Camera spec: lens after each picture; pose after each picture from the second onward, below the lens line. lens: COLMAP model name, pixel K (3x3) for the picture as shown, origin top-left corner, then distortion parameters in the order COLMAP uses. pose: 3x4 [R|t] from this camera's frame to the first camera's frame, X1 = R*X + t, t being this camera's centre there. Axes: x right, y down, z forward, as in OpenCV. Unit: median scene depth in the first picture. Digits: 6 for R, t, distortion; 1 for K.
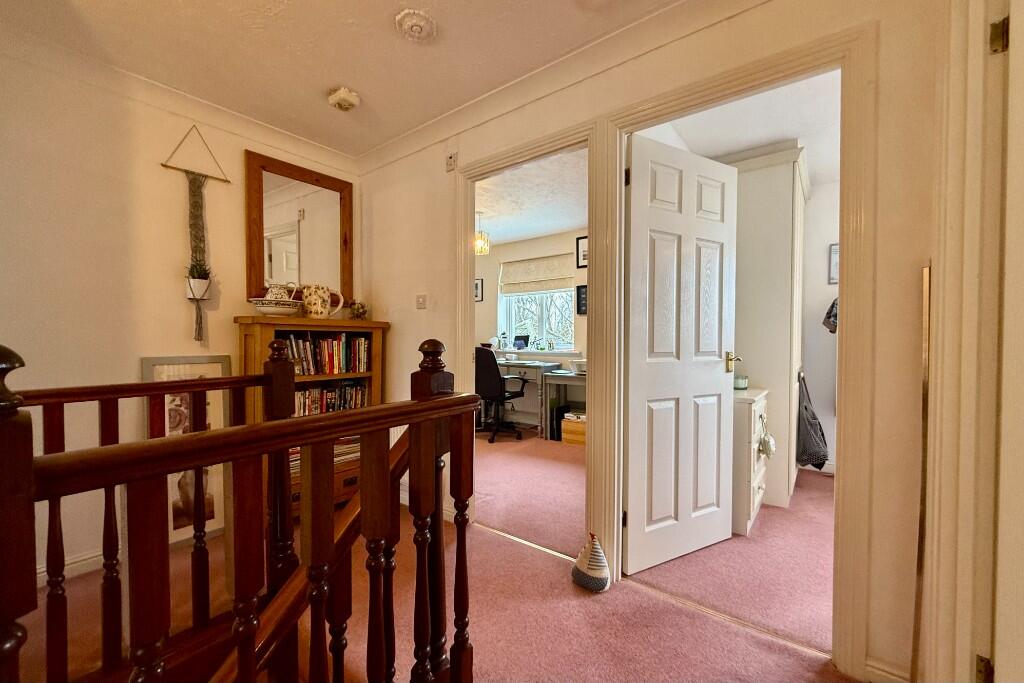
lens RADIAL K [[408.1, 0, 508.7], [0, 408.1, 346.0], [0, 0, 1]] dist [-0.003142, 0.000012]
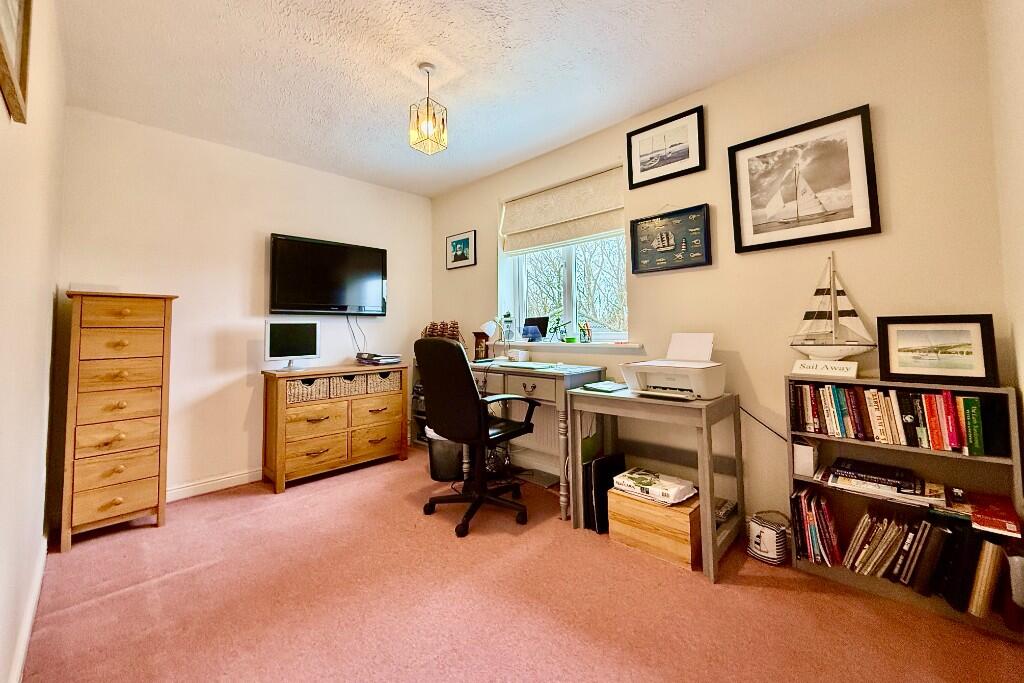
lens RADIAL K [[408.1, 0, 514.6], [0, 408.1, 321.7], [0, 0, 1]] dist [-0.003142, 0.000012]
pose [[0.994946, -0.021901, -0.097998, 0.067499], [0.018189, 0.999089, -0.038612, 0.002497], [0.098755, 0.036634, 0.994437, 0.474160]]
